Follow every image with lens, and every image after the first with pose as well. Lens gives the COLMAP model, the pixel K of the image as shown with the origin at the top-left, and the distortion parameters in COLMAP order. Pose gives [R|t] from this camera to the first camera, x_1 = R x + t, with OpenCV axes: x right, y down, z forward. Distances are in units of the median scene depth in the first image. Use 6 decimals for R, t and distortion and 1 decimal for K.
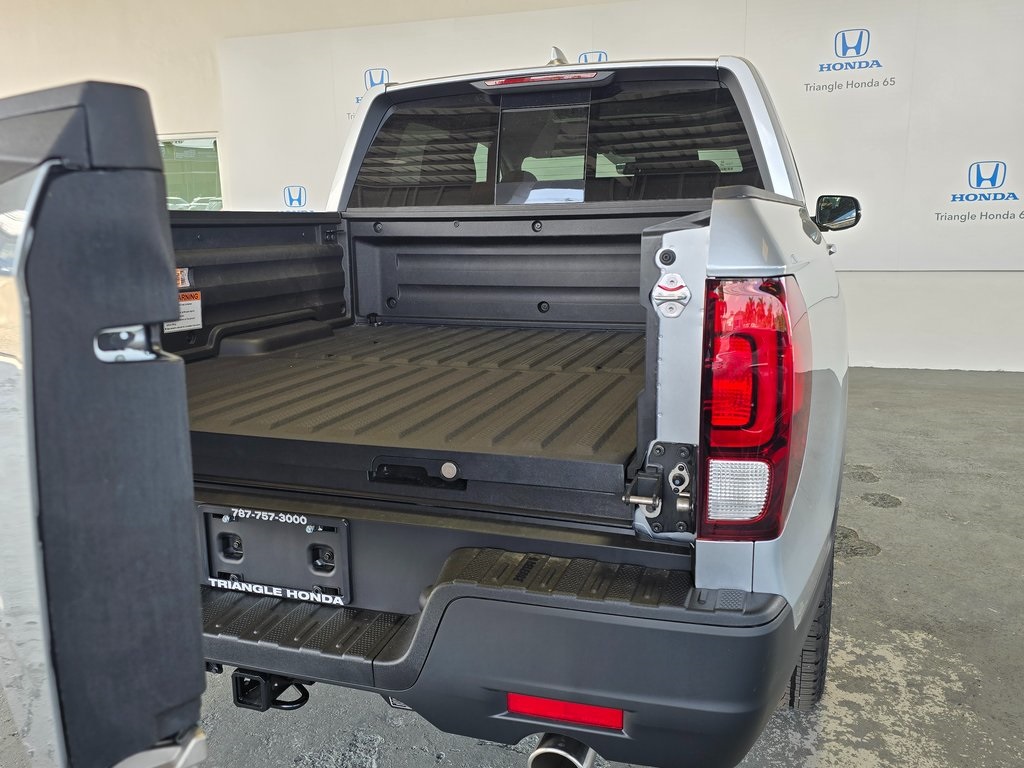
lens RADIAL K [[830.1, 0, 514.8], [0, 830.1, 382.9], [0, 0, 1]] dist [0.062028, -0.055109]
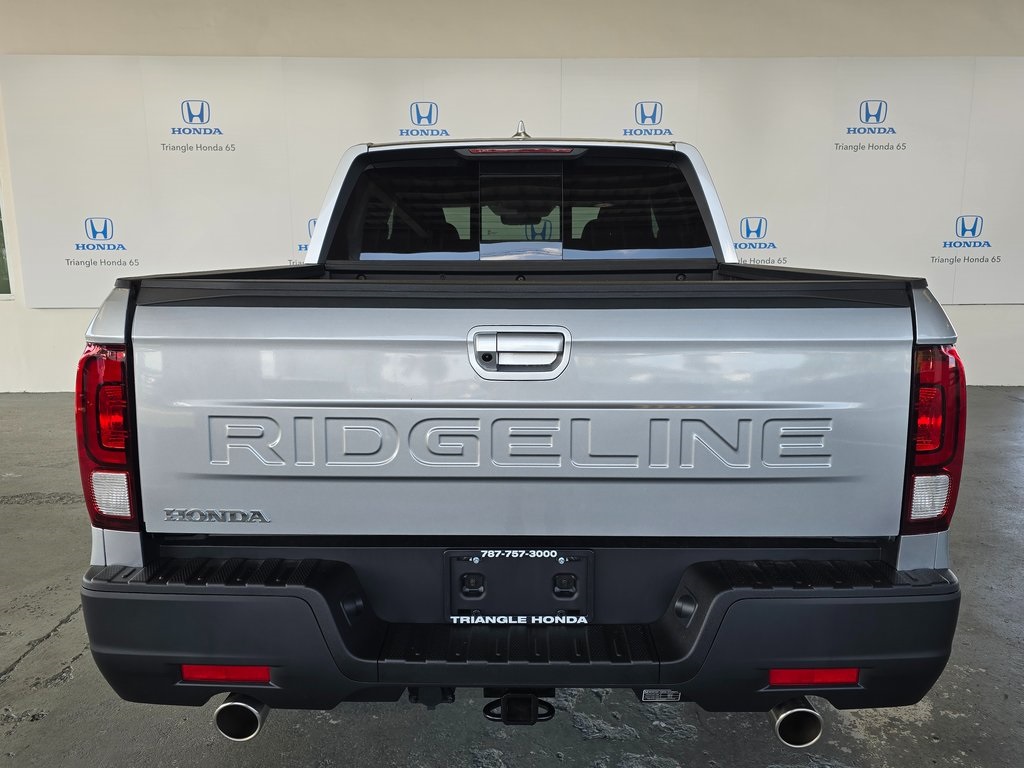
lens RADIAL K [[812.2, 0, 520.2], [0, 812.2, 390.5], [0, 0, 1]] dist [0.067775, -0.058210]
pose [[0.945865, -0.043307, 0.321657, -0.624402], [0.049596, 0.998705, -0.011379, -0.050527], [-0.320747, 0.026715, 0.946788, -0.064413]]
